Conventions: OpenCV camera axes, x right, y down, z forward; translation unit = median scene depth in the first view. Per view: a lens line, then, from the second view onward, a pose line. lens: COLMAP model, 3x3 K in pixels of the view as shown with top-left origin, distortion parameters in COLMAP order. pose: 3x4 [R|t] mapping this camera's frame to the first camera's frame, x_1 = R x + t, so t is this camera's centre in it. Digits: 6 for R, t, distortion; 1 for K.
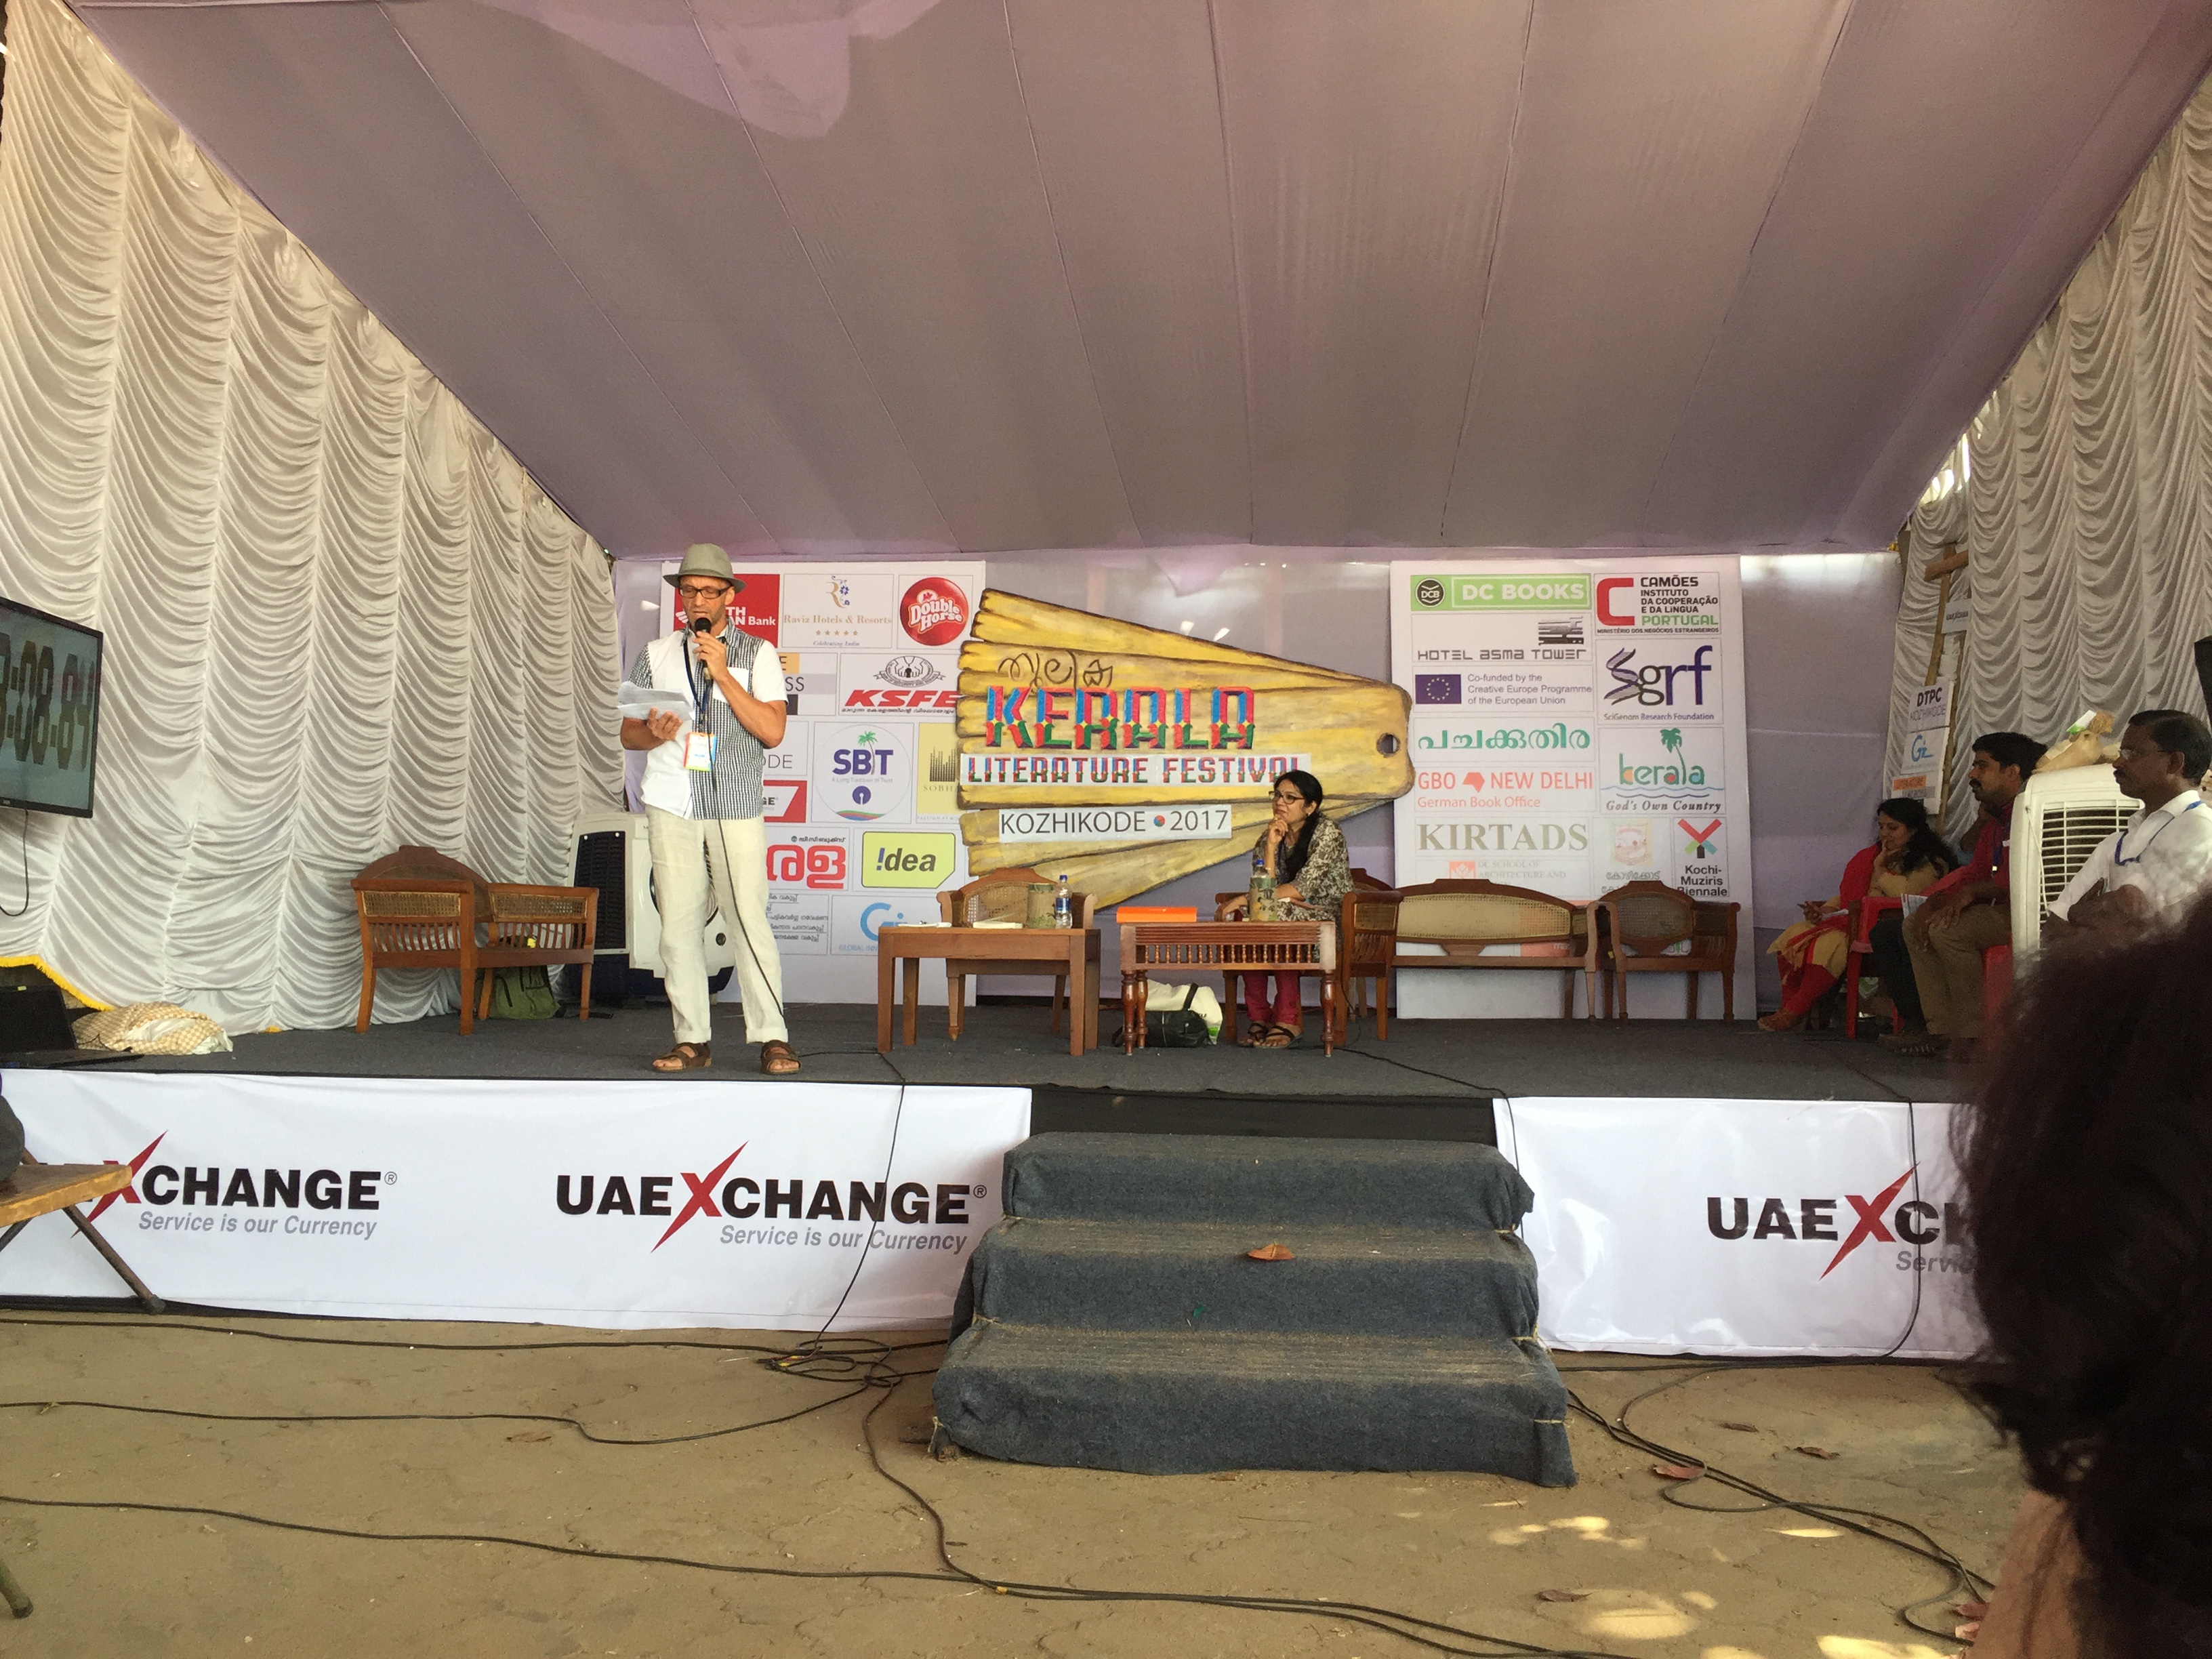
lens RADIAL K [[1863.0, 0, 1141.2], [0, 1863.0, 806.7], [0, 0, 1]] dist [0.055445, -0.048888]
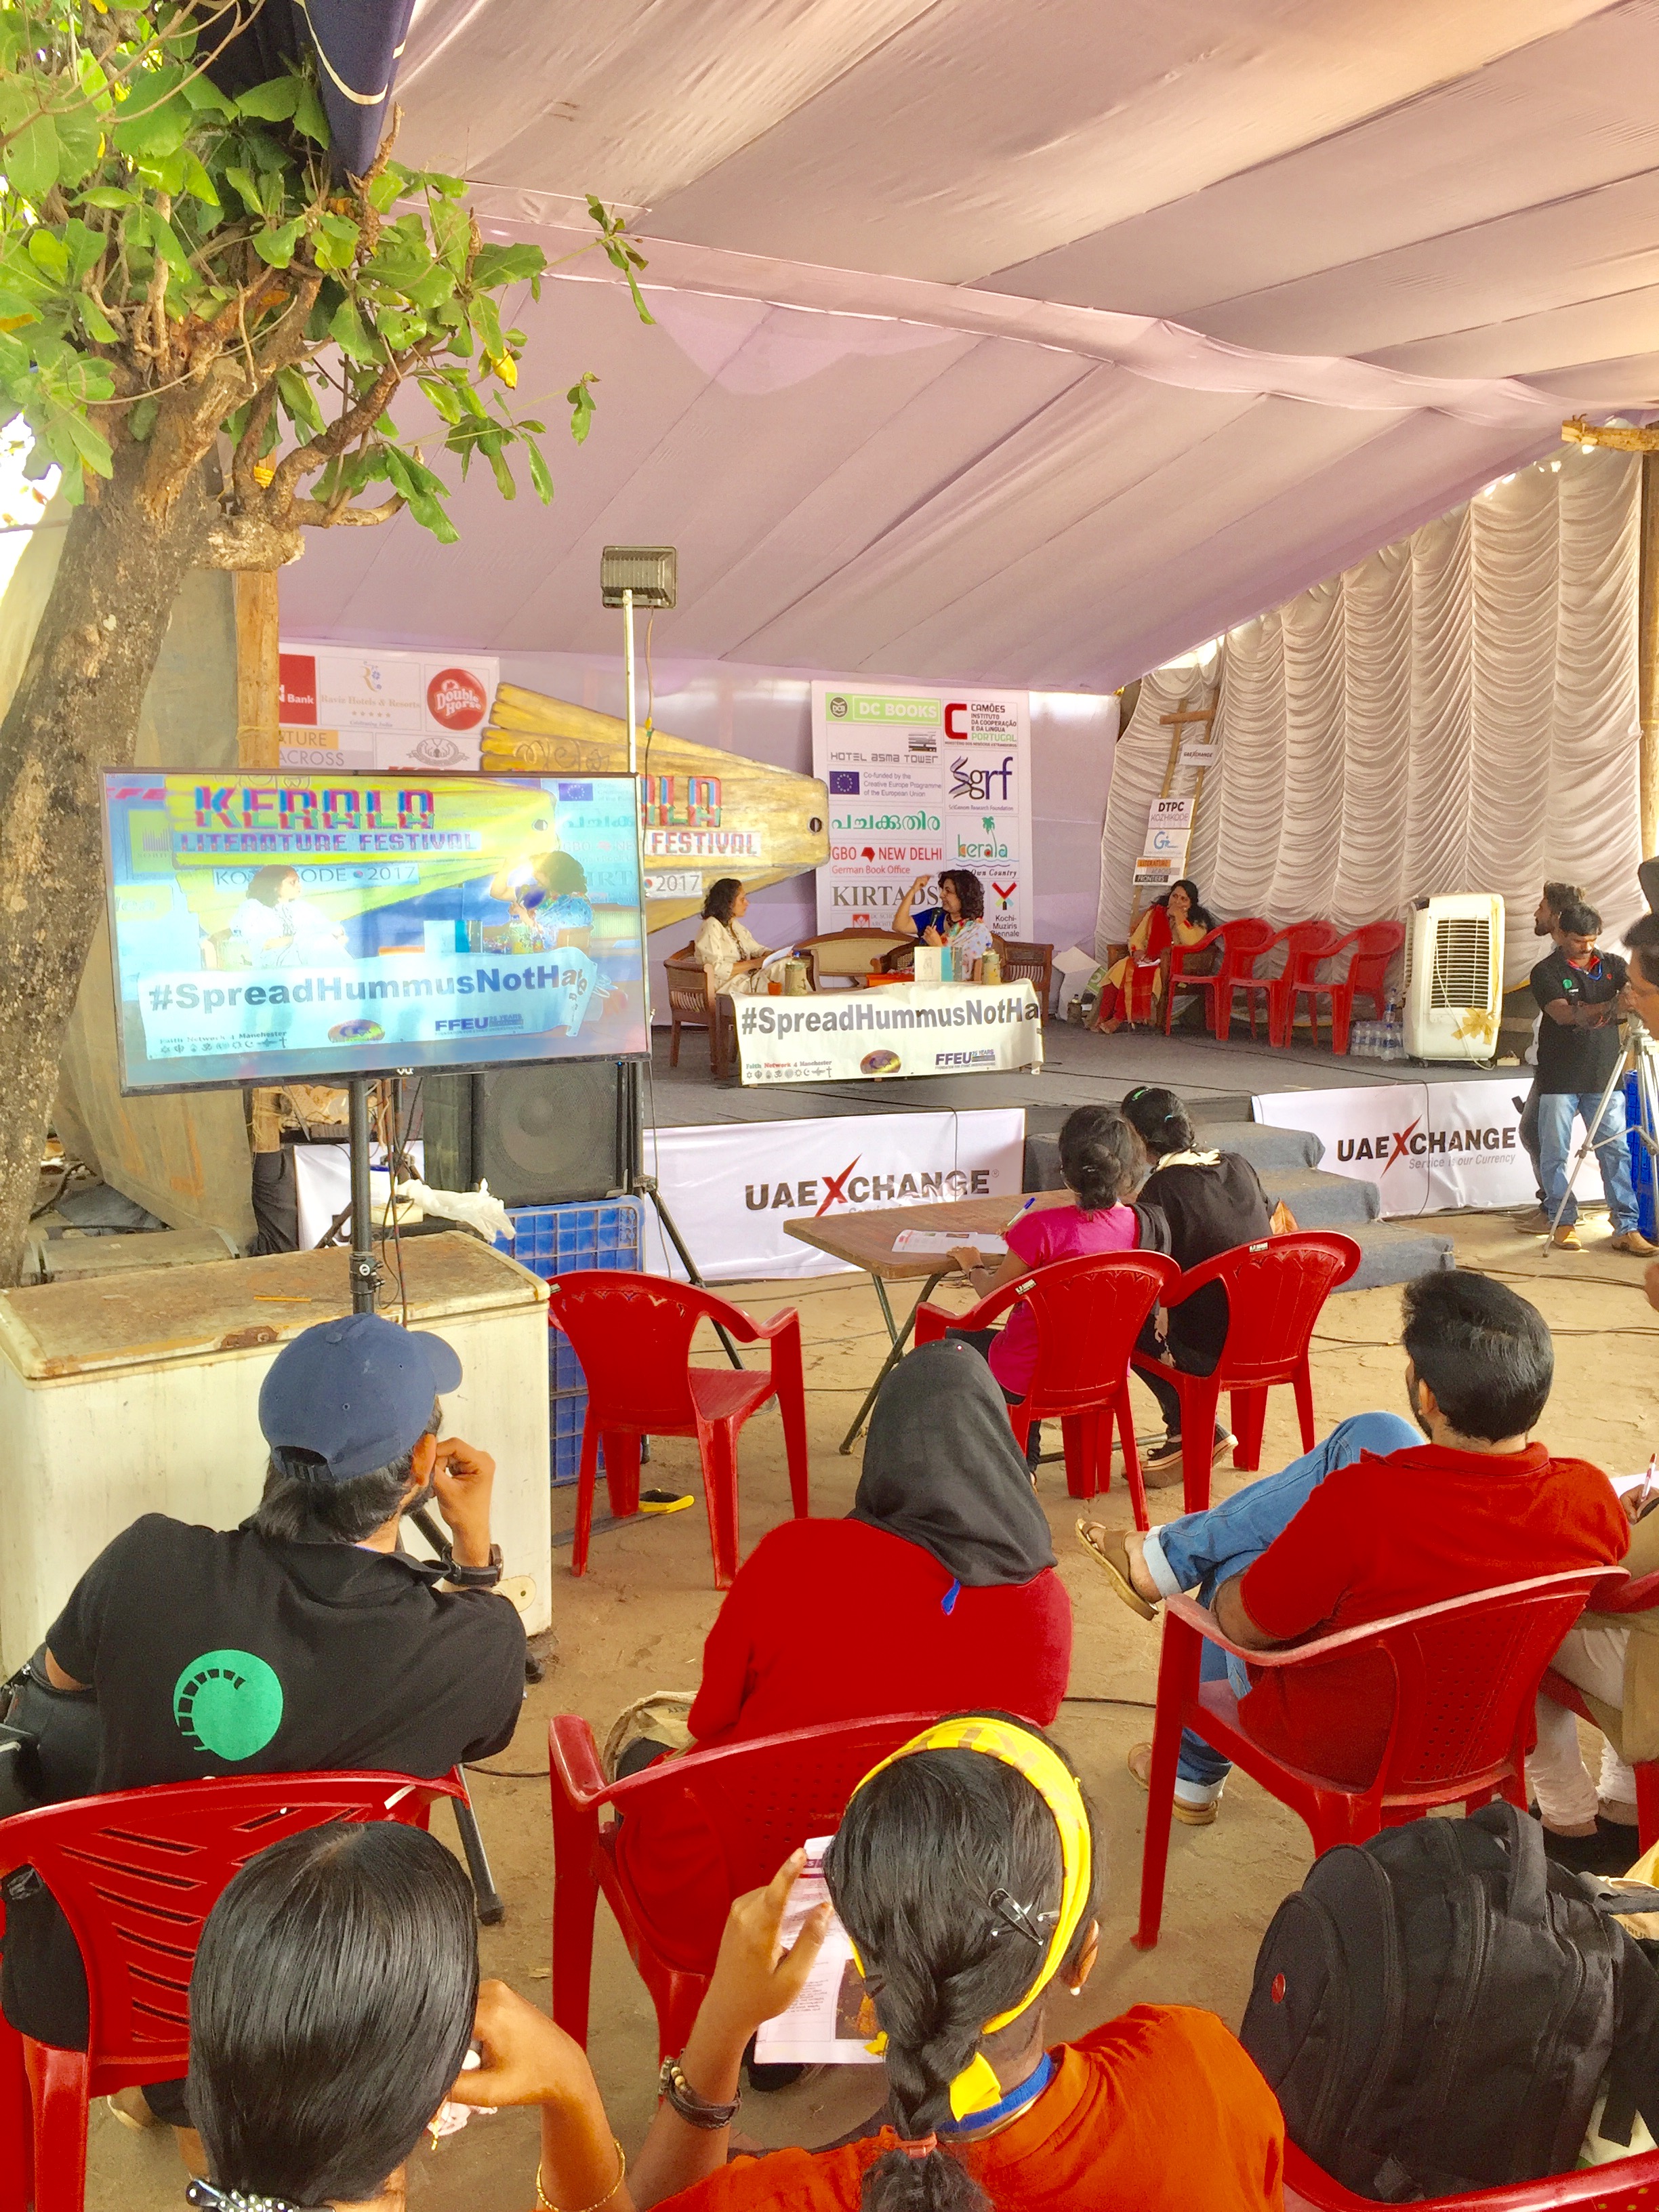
lens RADIAL K [[1863.0, 0, 818.7], [0, 1863.0, 1070.7], [0, 0, 1]] dist [0.055445, -0.048888]
pose [[0.852441, -0.055536, 0.519866, -0.552020], [-0.028622, 0.987894, 0.152467, -0.062431], [-0.522040, -0.144848, 0.840532, -0.128658]]
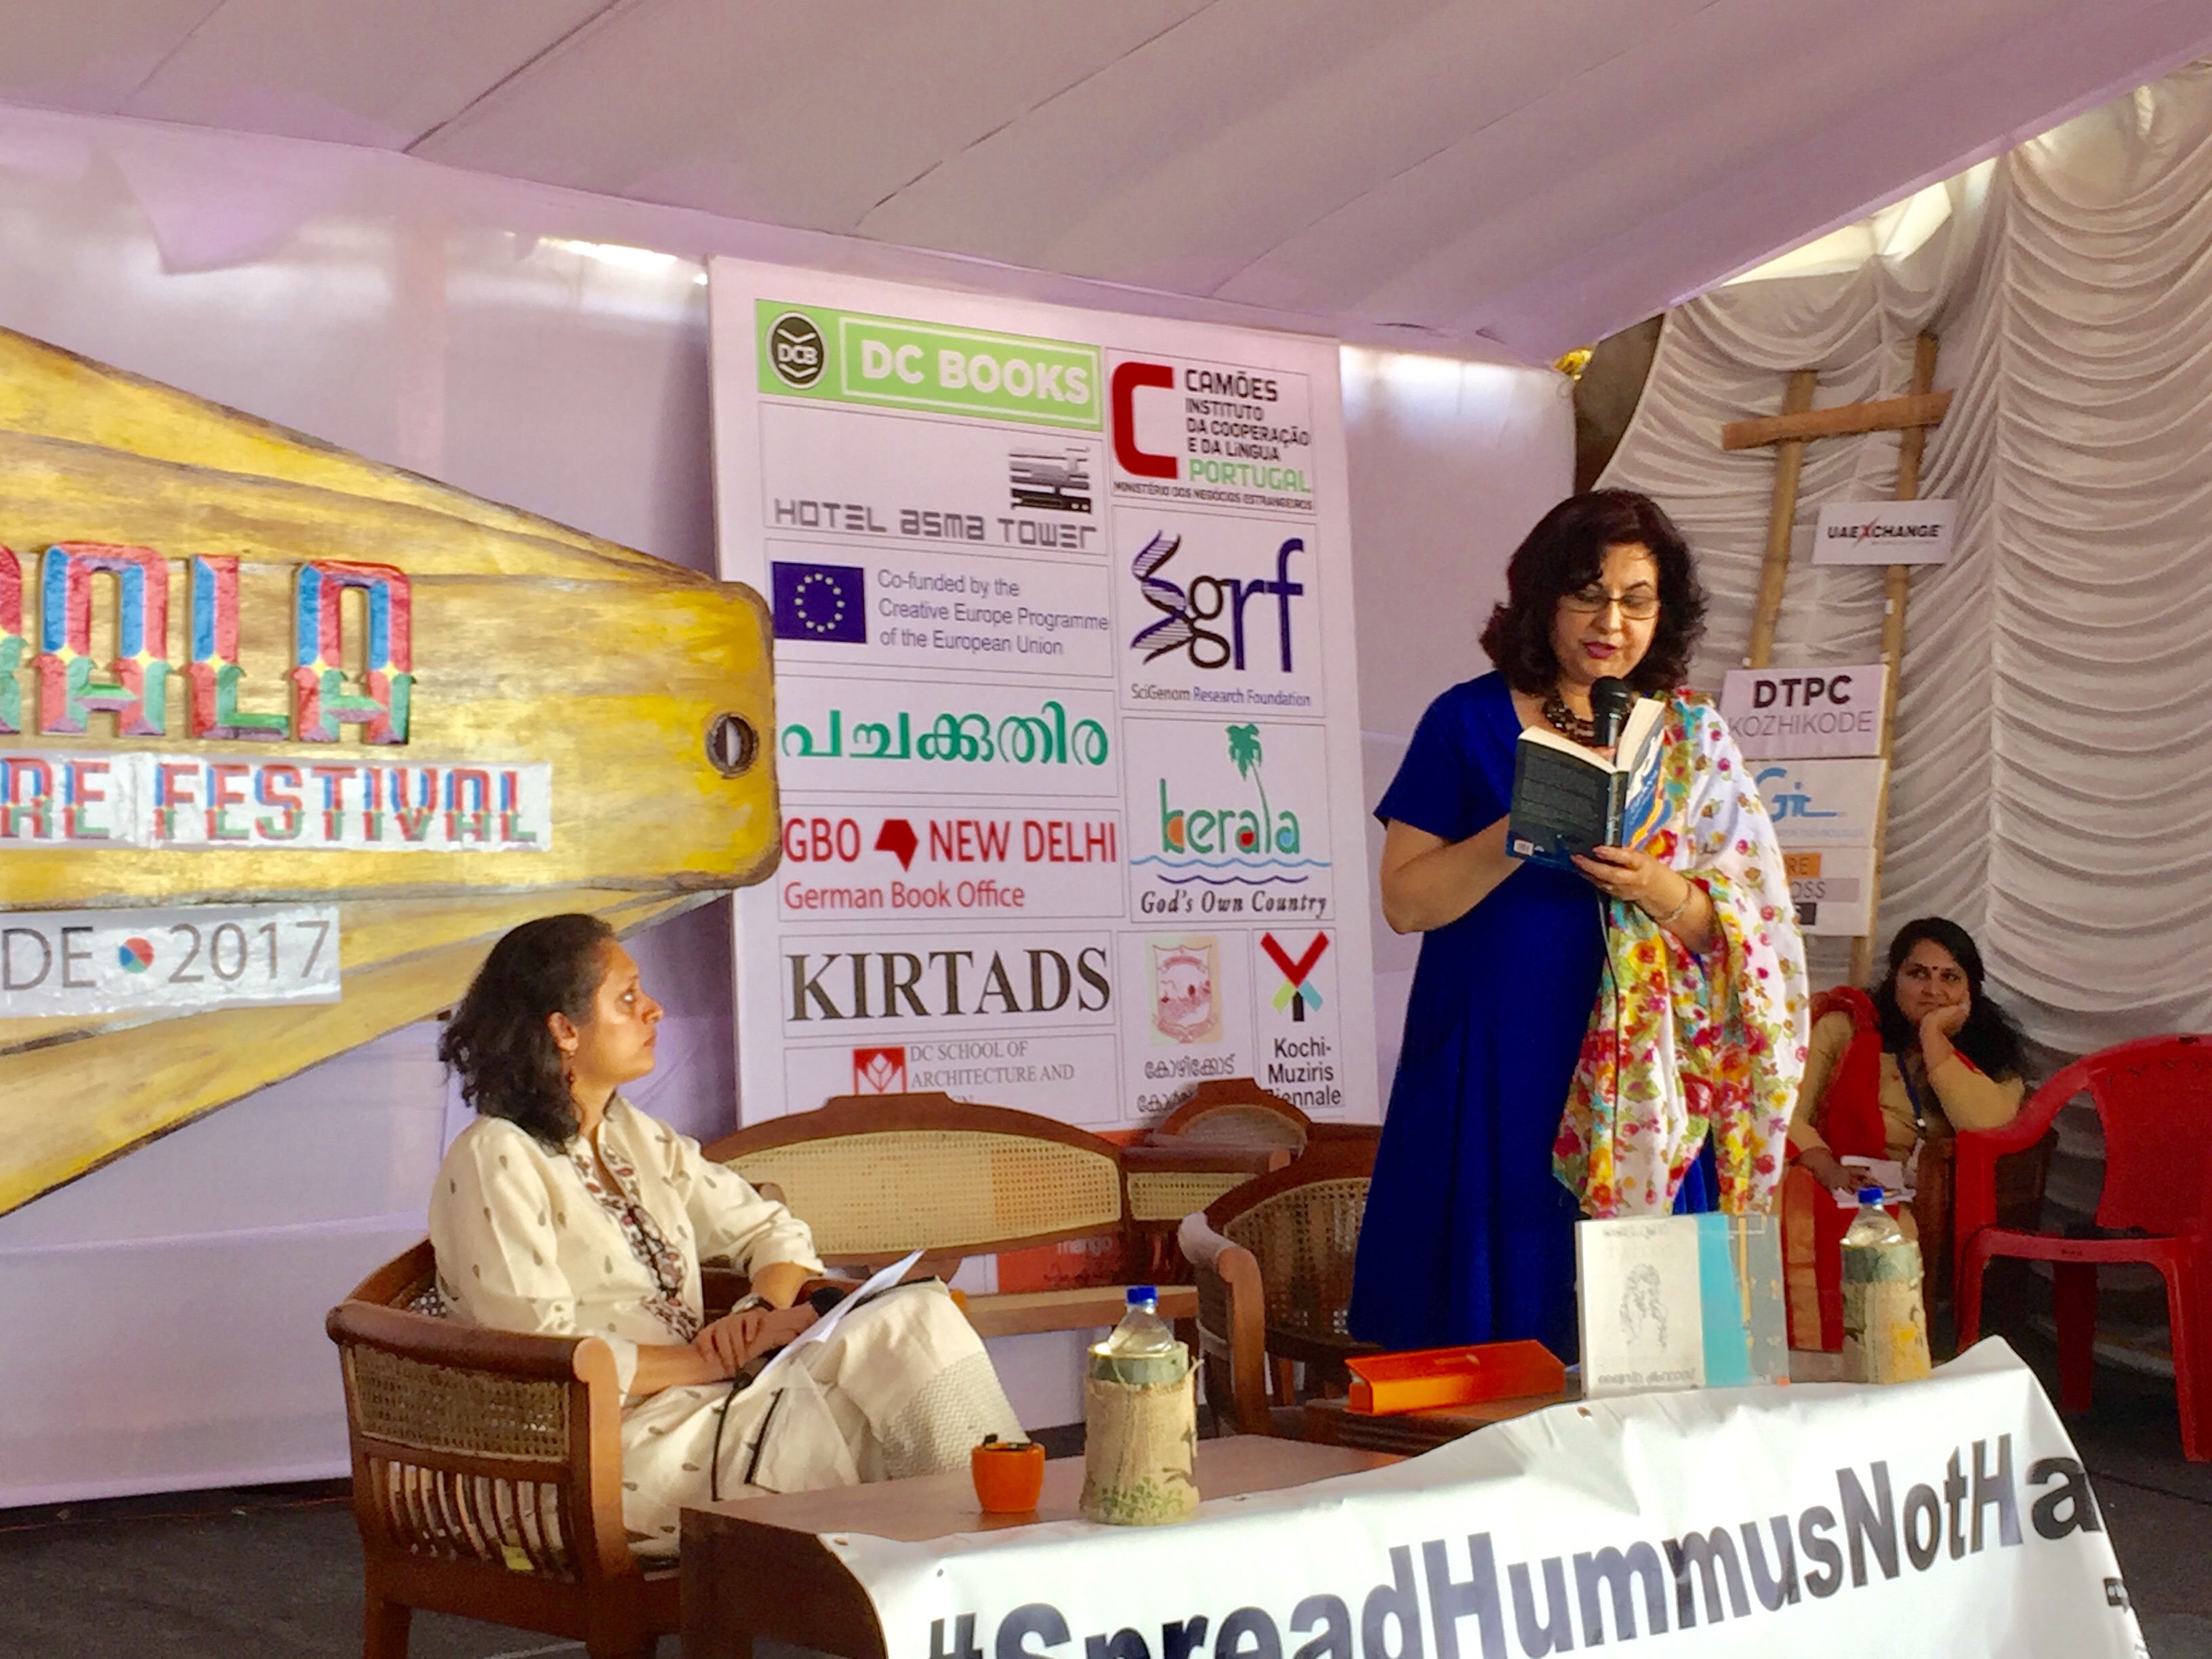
lens RADIAL K [[3522.9, 0, 1153.1], [0, 3522.9, 749.2], [0, 0, 1]] dist [0.041346, 0.000000]
pose [[0.696587, 0.024158, 0.717065, -0.314390], [-0.023977, 0.999659, -0.010387, -0.026556], [-0.717071, -0.009957, 0.696929, 0.440148]]
